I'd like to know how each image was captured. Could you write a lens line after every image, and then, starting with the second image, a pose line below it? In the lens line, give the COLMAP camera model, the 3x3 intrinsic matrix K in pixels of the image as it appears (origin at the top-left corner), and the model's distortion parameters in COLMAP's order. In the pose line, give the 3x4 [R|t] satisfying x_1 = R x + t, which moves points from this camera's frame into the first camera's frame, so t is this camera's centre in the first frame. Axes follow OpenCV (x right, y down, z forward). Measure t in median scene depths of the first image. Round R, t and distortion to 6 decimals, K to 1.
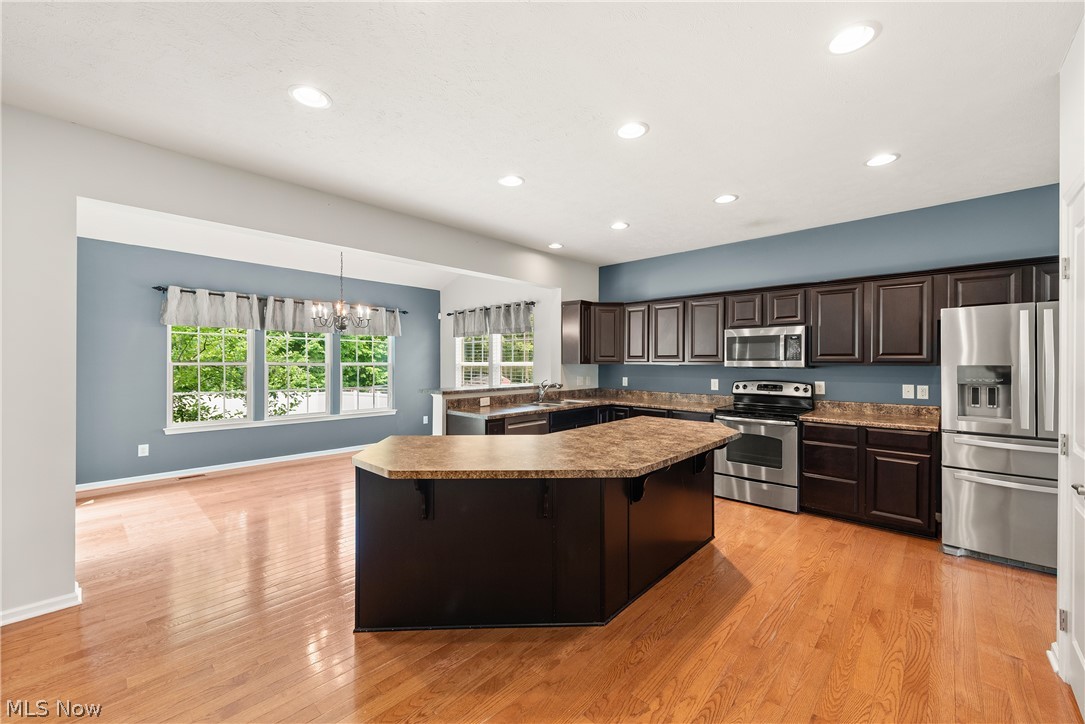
lens RADIAL K [[429.9, 0, 542.7], [0, 429.9, 358.5], [0, 0, 1]] dist [-0.000114, -0.000618]
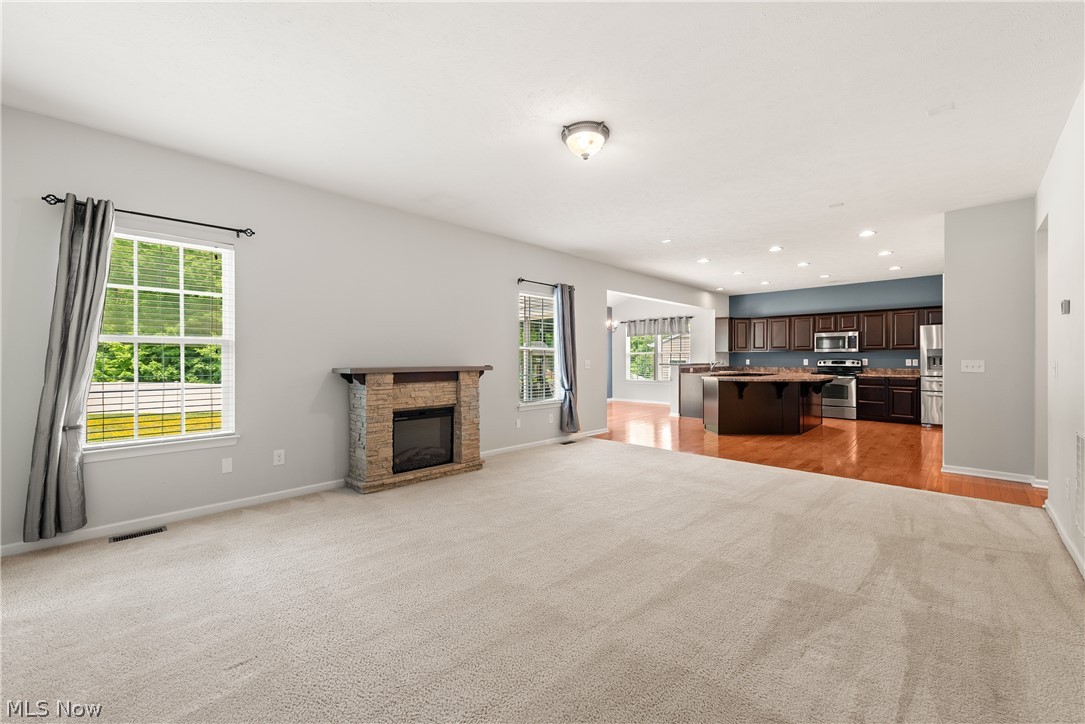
lens RADIAL K [[429.9, 0, 543.0], [0, 429.9, 354.9], [0, 0, 1]] dist [-0.000114, -0.000618]
pose [[0.999485, -0.002534, -0.032001, -0.788765], [0.002534, 0.999997, -0.000049, 0.030485], [0.032001, -0.000032, 0.999488, -1.048373]]
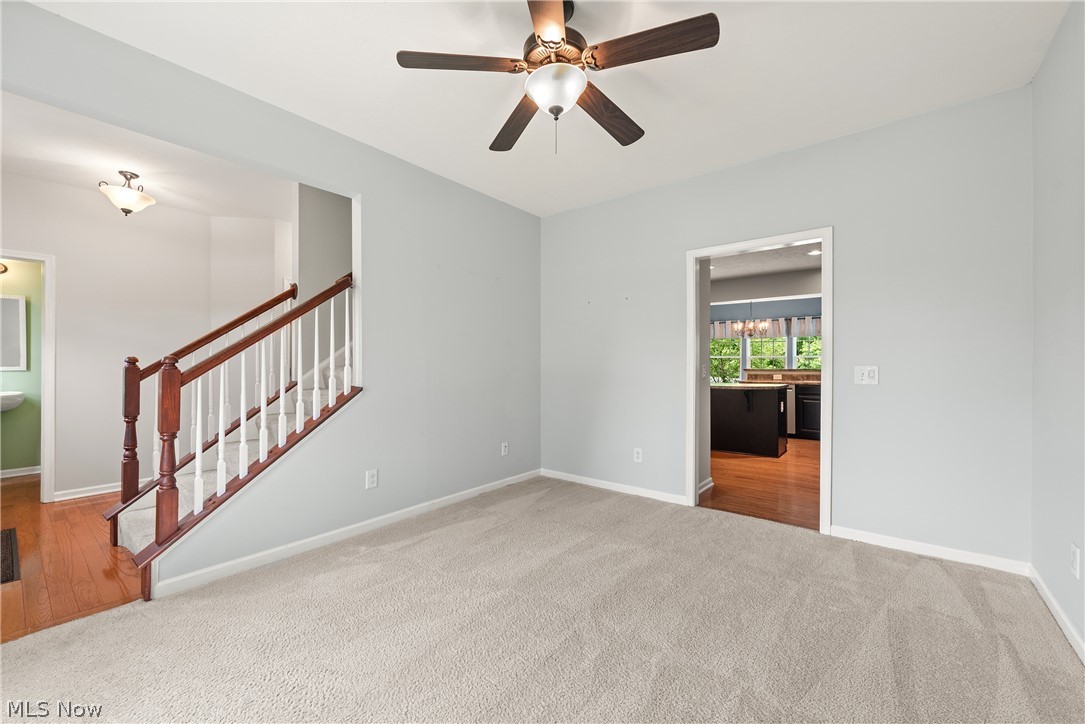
lens RADIAL K [[429.9, 0, 541.1], [0, 429.9, 359.2], [0, 0, 1]] dist [-0.000114, -0.000618]
pose [[0.071903, -0.007917, -0.997380, 1.274430], [0.001552, 0.999968, -0.007826, 0.040992], [0.997410, -0.000985, 0.071913, 0.006586]]
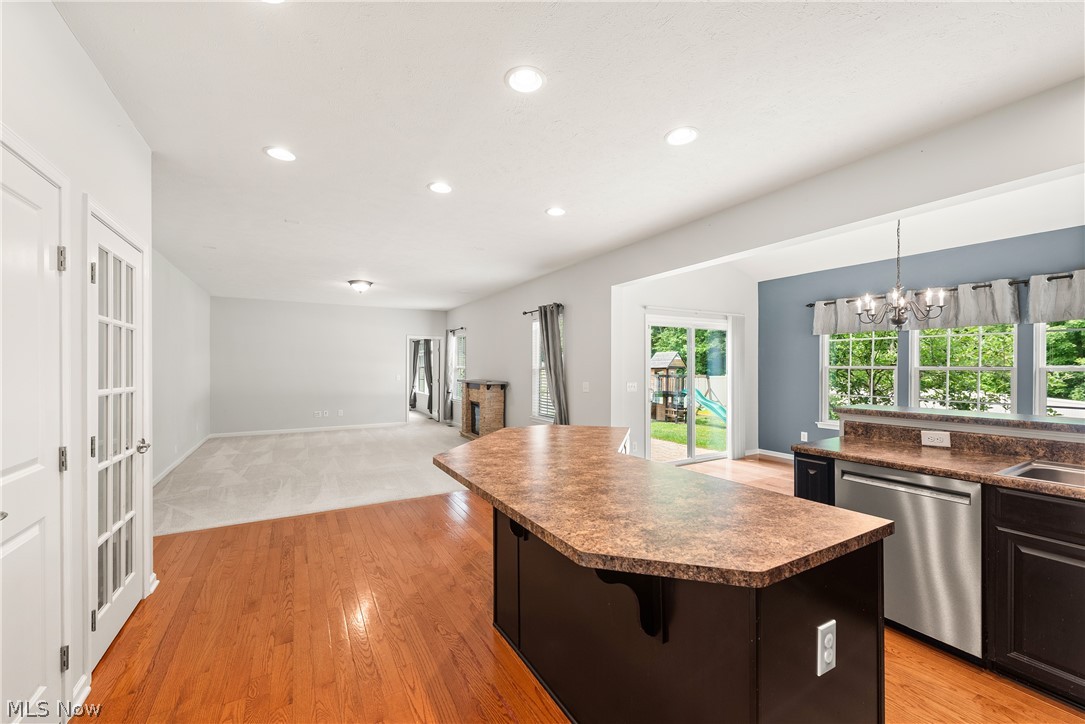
lens RADIAL K [[429.9, 0, 540.4], [0, 429.9, 368.3], [0, 0, 1]] dist [-0.000114, -0.000618]
pose [[-0.294377, 0.003224, -0.955684, 0.478646], [0.007050, 0.999974, 0.001202, 0.007395], [0.955663, -0.006384, -0.294392, 0.625230]]
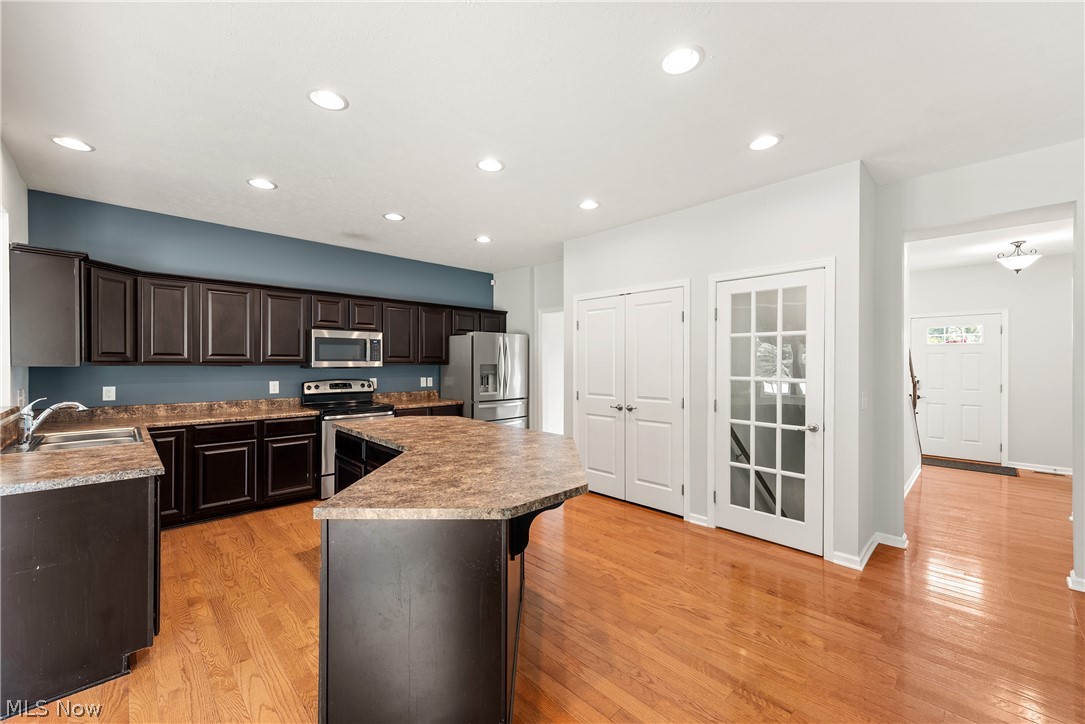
lens RADIAL K [[429.9, 0, 528.5], [0, 429.9, 366.7], [0, 0, 1]] dist [-0.000114, -0.000618]
pose [[0.072182, -0.012470, 0.997314, -0.539747], [-0.009217, 0.999871, 0.013169, 0.000119], [-0.997349, -0.010142, 0.072057, 0.459481]]
